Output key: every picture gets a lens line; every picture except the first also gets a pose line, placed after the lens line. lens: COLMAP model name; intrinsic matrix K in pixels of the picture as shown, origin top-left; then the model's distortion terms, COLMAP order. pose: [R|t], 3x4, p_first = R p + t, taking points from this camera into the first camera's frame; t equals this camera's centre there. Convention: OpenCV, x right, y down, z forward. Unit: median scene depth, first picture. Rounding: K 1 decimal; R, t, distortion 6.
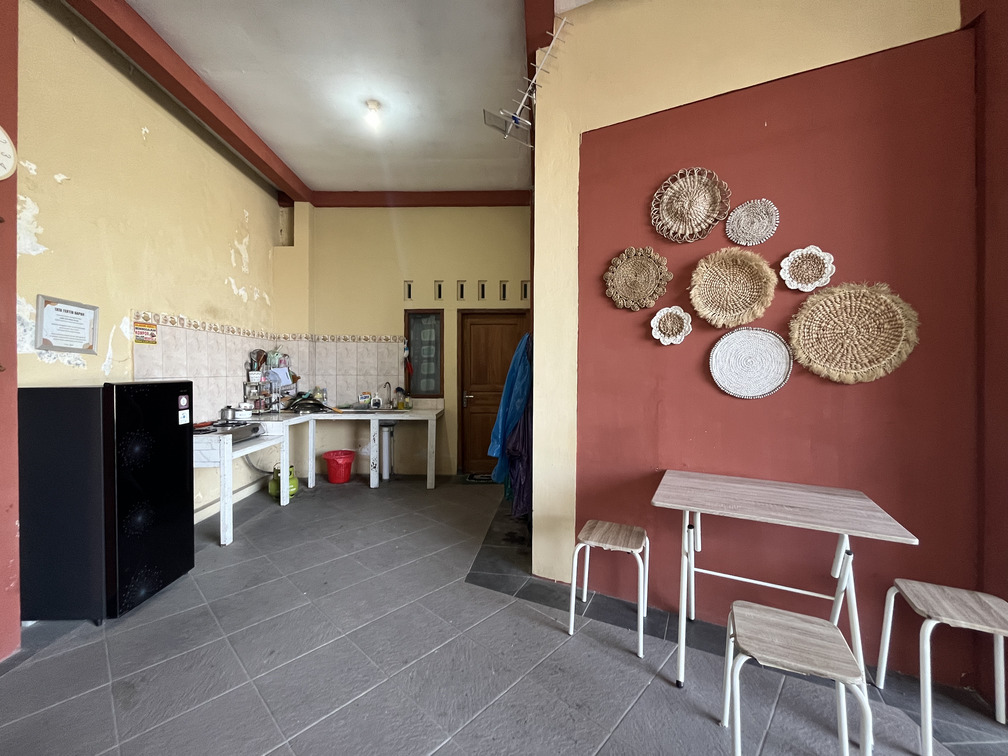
lens RADIAL K [[406.2, 0, 504.5], [0, 406.2, 371.4], [0, 0, 1]] dist [-0.003103, 0.001323]
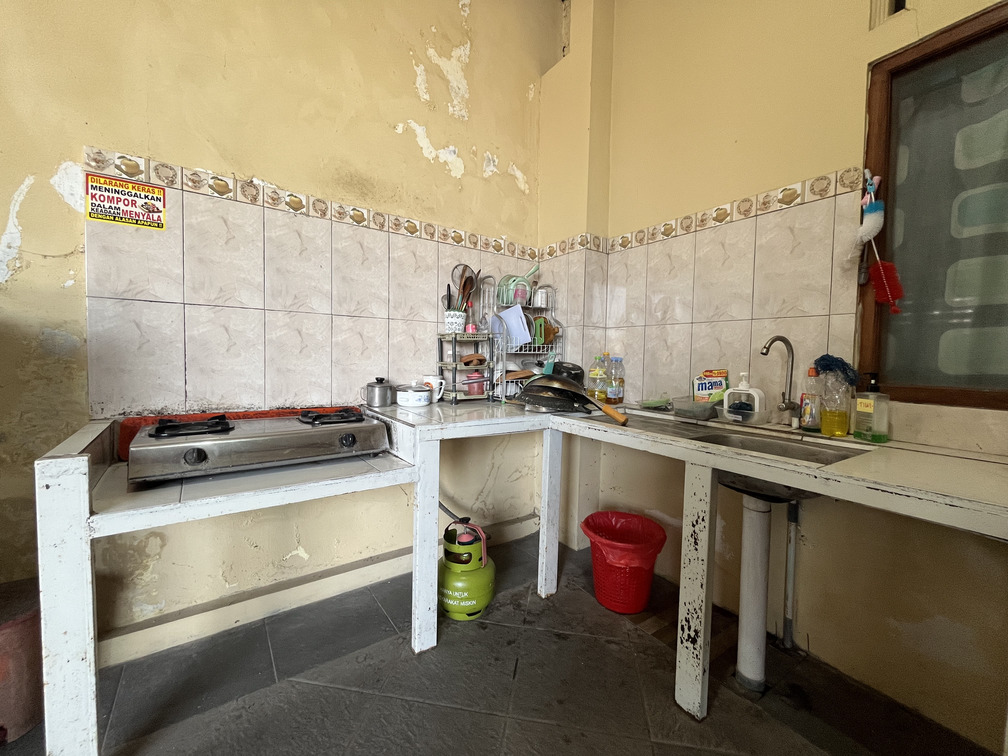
lens RADIAL K [[406.2, 0, 507.0], [0, 406.2, 375.4], [0, 0, 1]] dist [-0.003103, 0.001323]
pose [[0.552166, 0.041987, -0.832676, -0.154989], [-0.021647, 0.999116, 0.036025, 0.048608], [0.833453, -0.001867, 0.552587, 0.684823]]
